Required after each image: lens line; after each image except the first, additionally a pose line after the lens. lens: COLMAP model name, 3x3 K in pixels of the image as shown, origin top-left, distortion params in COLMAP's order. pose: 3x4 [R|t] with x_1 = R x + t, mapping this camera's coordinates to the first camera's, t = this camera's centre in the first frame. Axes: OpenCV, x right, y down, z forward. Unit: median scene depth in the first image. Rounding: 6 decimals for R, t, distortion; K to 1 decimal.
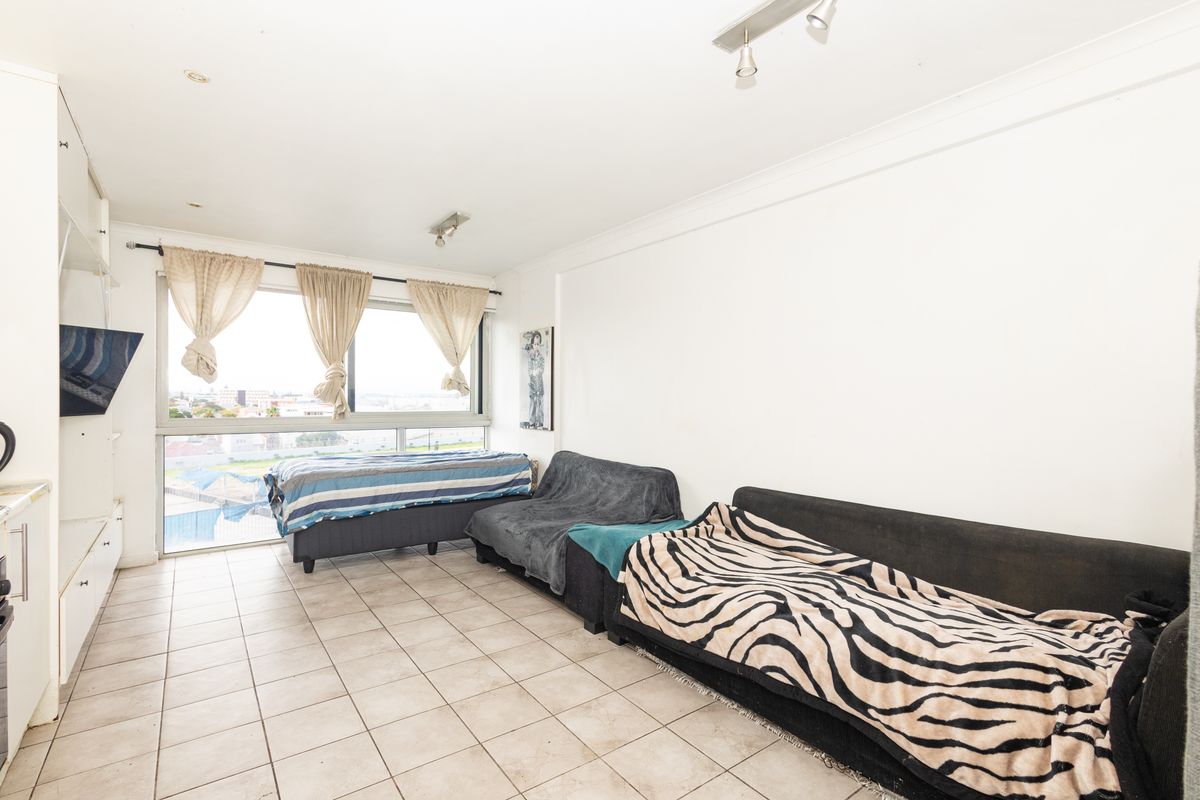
lens RADIAL K [[551.3, 0, 601.4], [0, 551.3, 398.4], [0, 0, 1]] dist [0.005396, -0.000031]
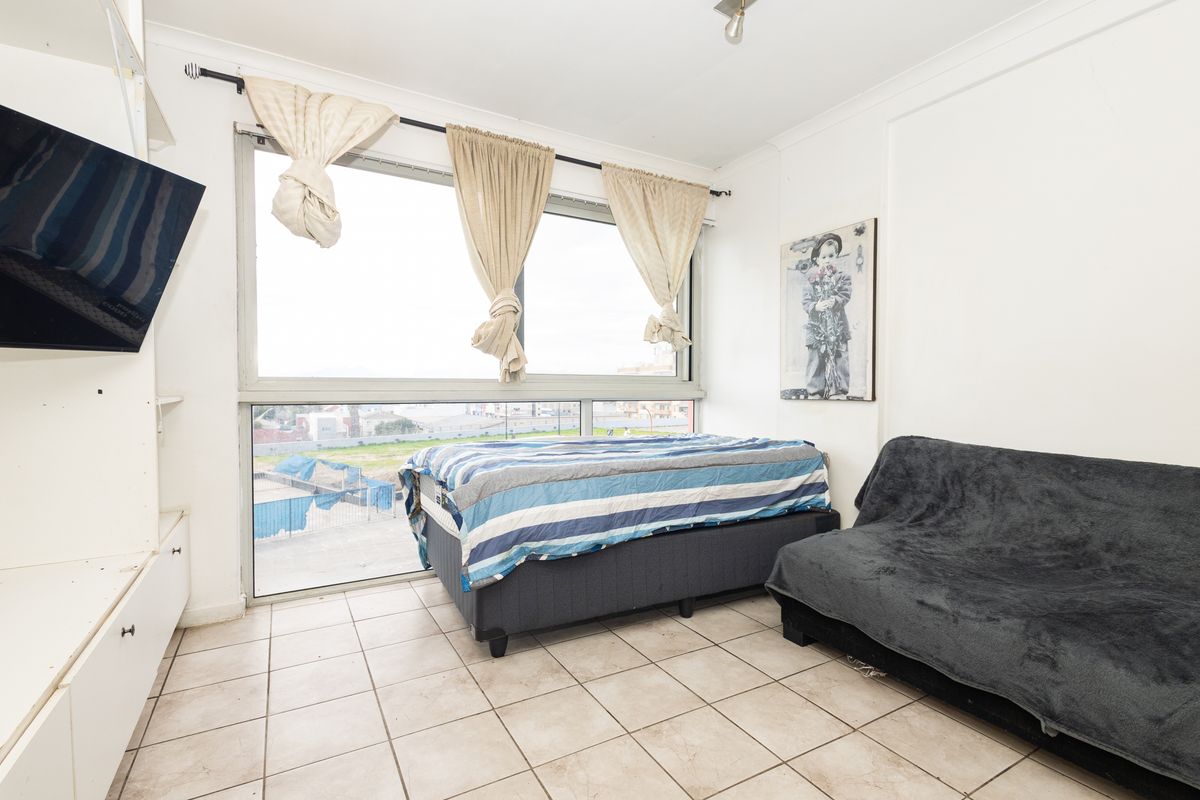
lens RADIAL K [[551.3, 0, 597.4], [0, 551.3, 399.6], [0, 0, 1]] dist [0.005396, -0.000031]
pose [[0.992823, 0.000696, -0.119593, -0.302445], [0.001614, 0.999814, 0.019224, 0.045158], [0.119584, -0.019279, 0.992637, 0.394093]]
